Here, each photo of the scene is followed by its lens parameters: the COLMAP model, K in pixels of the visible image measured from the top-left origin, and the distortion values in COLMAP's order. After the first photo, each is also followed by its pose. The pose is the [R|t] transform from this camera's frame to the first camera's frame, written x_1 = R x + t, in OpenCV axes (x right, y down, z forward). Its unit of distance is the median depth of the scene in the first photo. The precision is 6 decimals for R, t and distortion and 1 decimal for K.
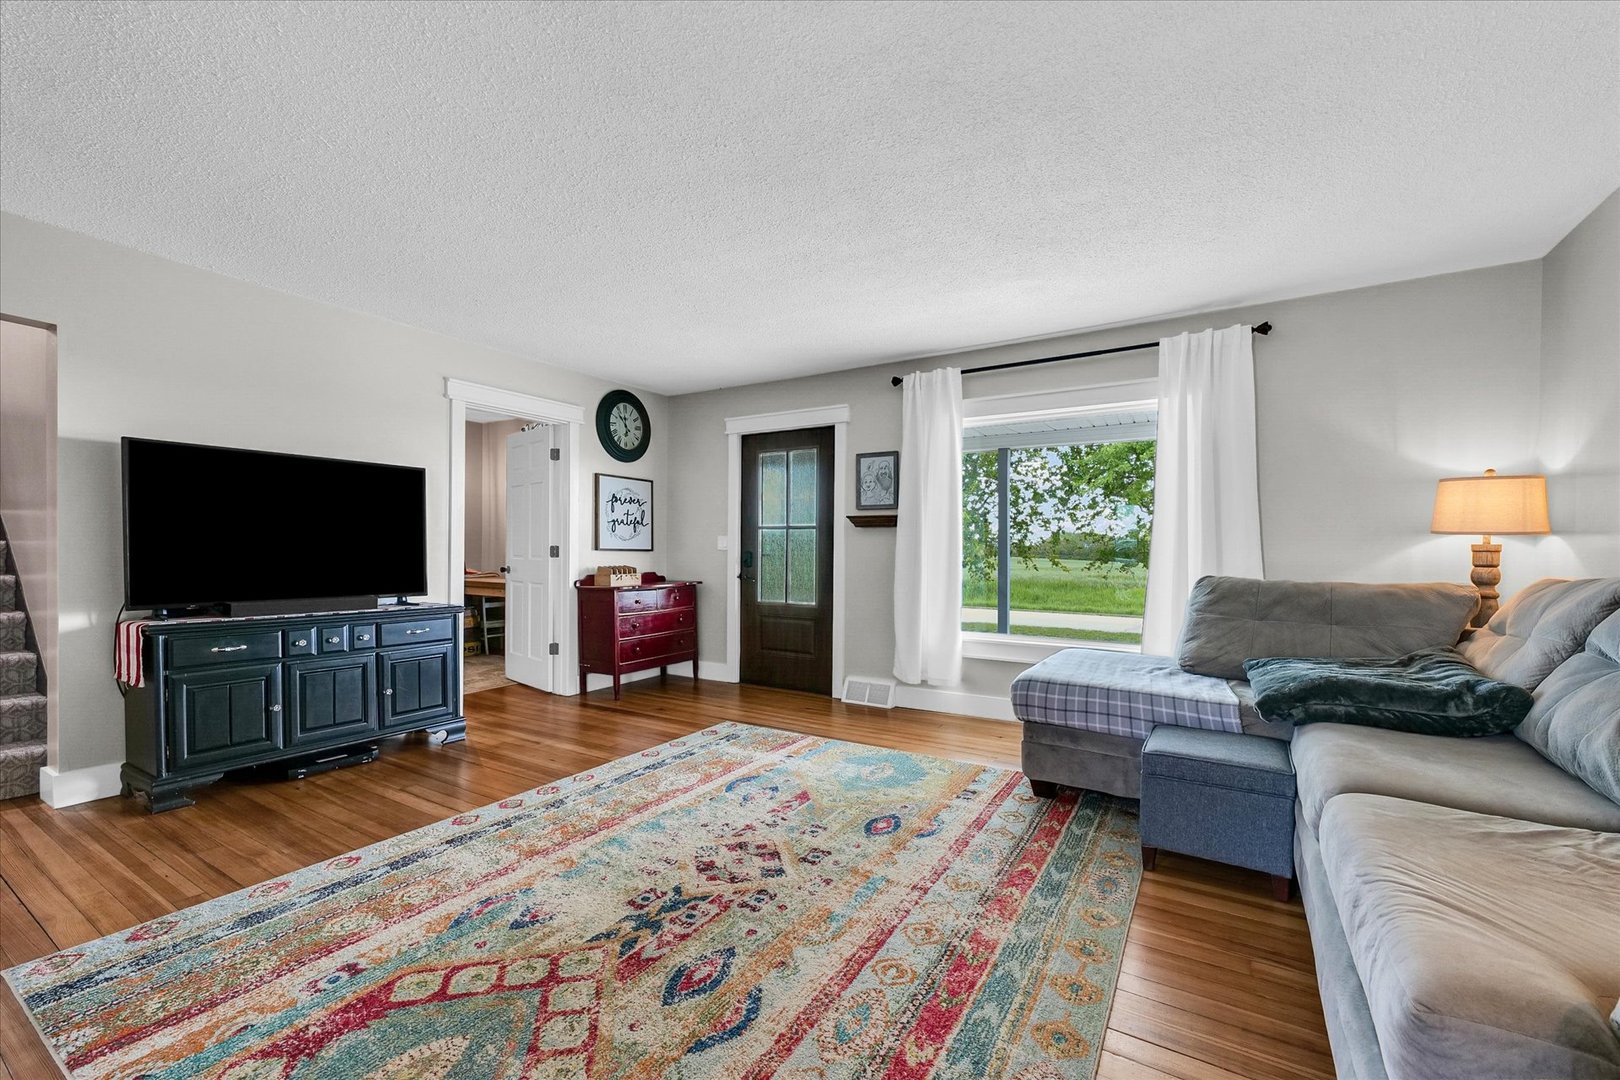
lens RADIAL K [[672.7, 0, 805.8], [0, 672.7, 562.2], [0, 0, 1]] dist [-0.000412, 0.000027]
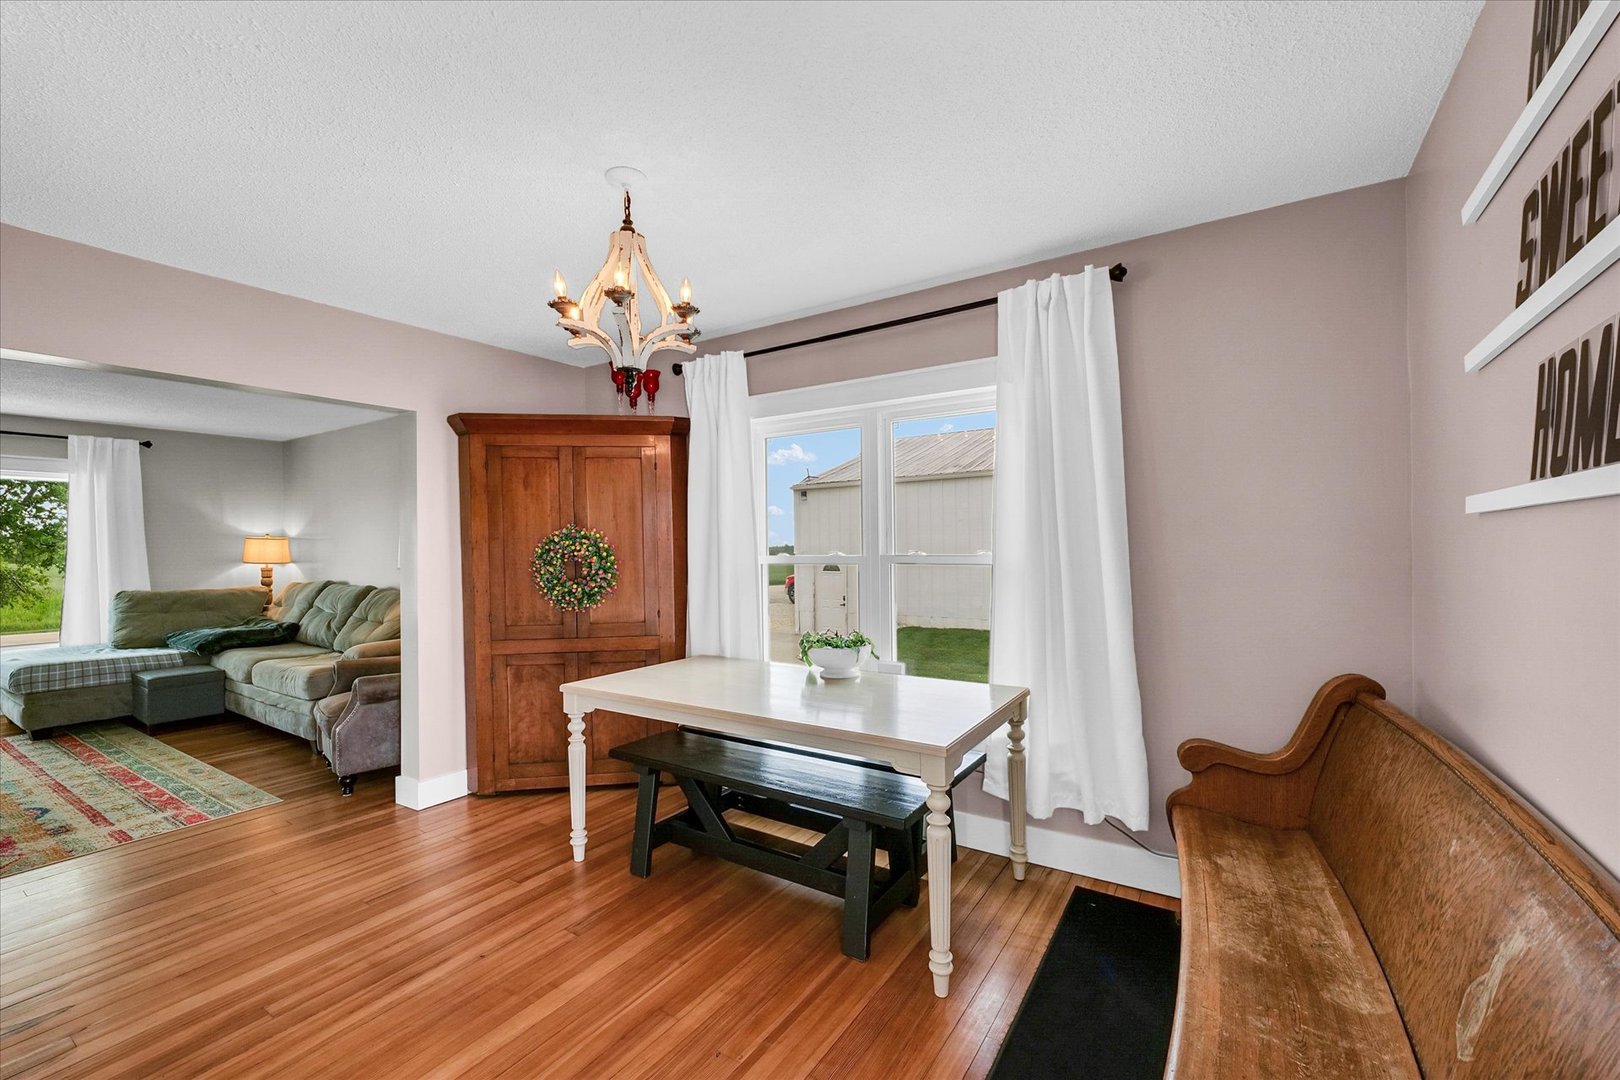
lens RADIAL K [[668.6, 0, 803.5], [0, 668.6, 549.8], [0, 0, 1]] dist [-0.000311, -0.000317]
pose [[0.017438, -0.015724, 0.999724, -1.324340], [0.019492, 0.999692, 0.015383, -0.095655], [-0.999658, 0.019218, 0.017740, -0.926152]]
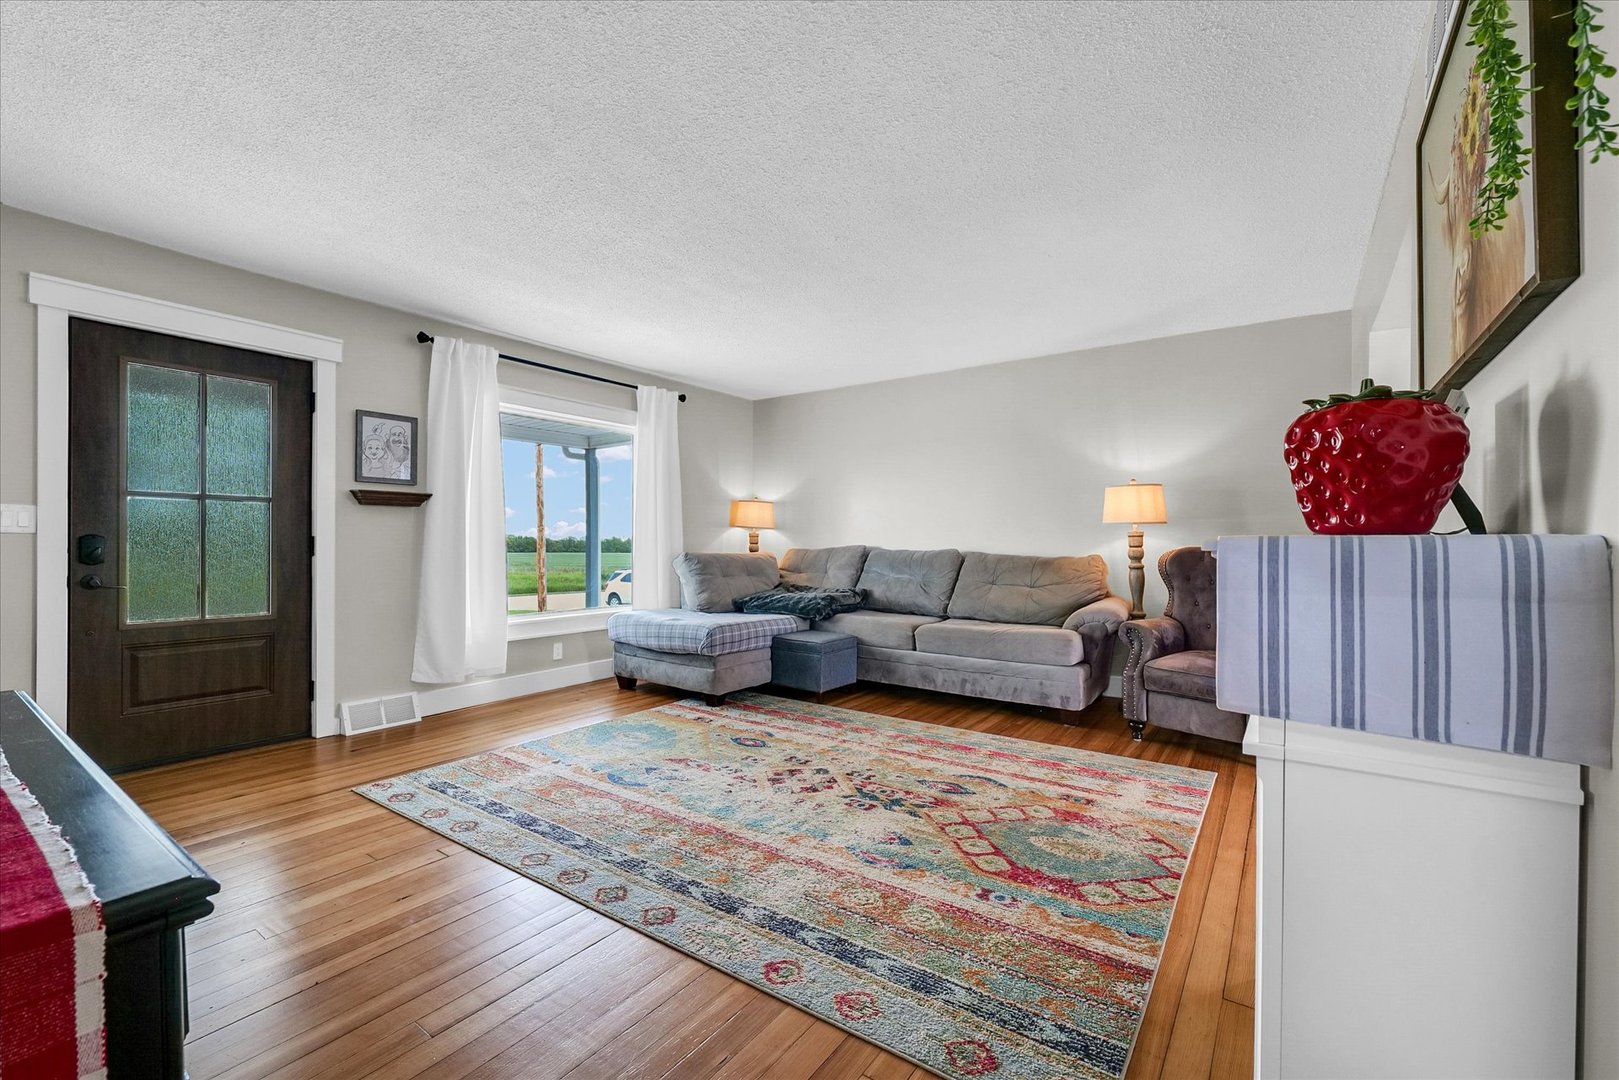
lens RADIAL K [[687.0, 0, 802.4], [0, 687.0, 534.0], [0, 0, 1]] dist [-0.001443, -0.000169]
pose [[0.059680, 0.000622, 0.998217, -1.259549], [0.011960, 0.999928, -0.001338, -0.019743], [-0.998146, 0.012018, 0.059668, 0.822703]]
